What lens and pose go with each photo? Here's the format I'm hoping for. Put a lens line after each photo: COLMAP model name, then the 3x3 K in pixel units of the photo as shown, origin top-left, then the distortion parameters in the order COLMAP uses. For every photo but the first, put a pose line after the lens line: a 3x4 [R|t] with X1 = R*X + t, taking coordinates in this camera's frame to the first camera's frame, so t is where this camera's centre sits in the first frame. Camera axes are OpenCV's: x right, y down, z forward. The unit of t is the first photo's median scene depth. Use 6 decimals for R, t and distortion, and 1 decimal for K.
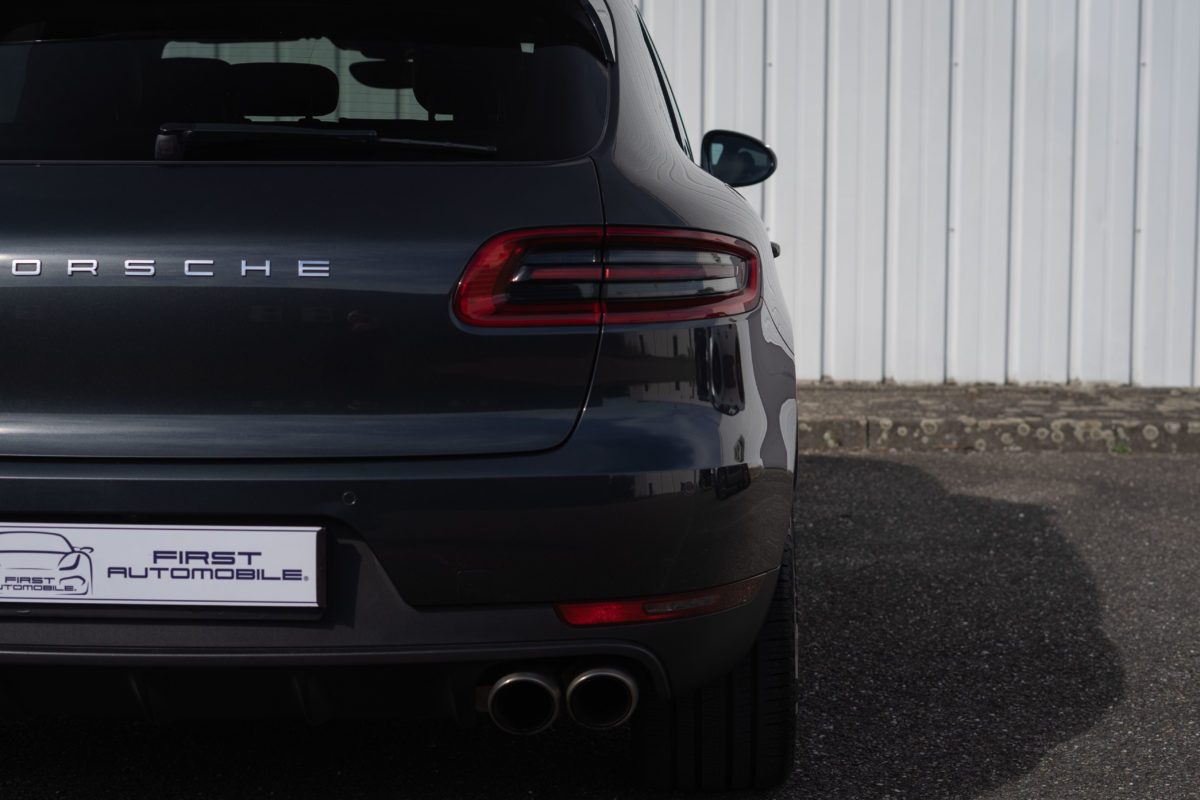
lens RADIAL K [[1351.6, 0, 600.0], [0, 1351.6, 400.0], [0, 0, 1]] dist [-0.017497, -0.036043]
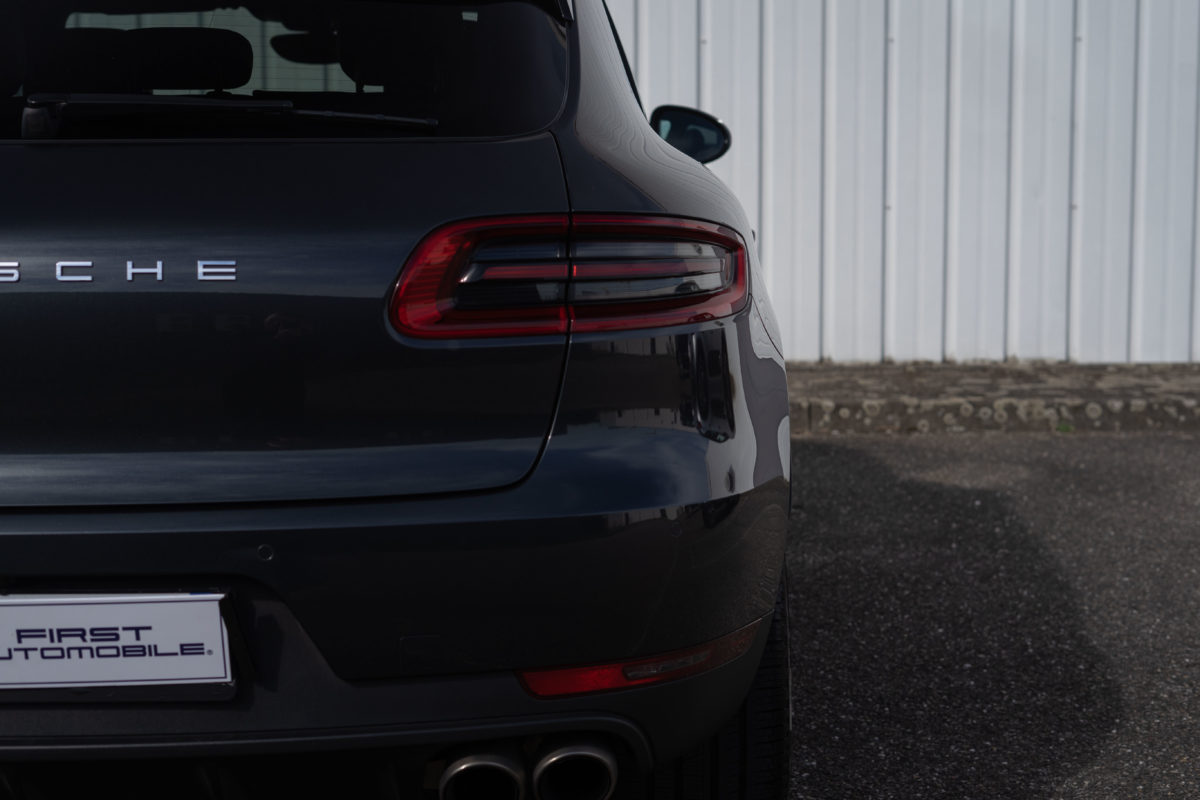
lens RADIAL K [[1290.0, 0, 568.4], [0, 1290.0, 397.3], [0, 0, 1]] dist [-0.017421, -0.007462]
pose [[0.999396, -0.014331, 0.031657, -0.016450], [0.013700, 0.999705, 0.020074, -0.021454], [-0.031935, -0.019628, 0.999297, 0.138190]]
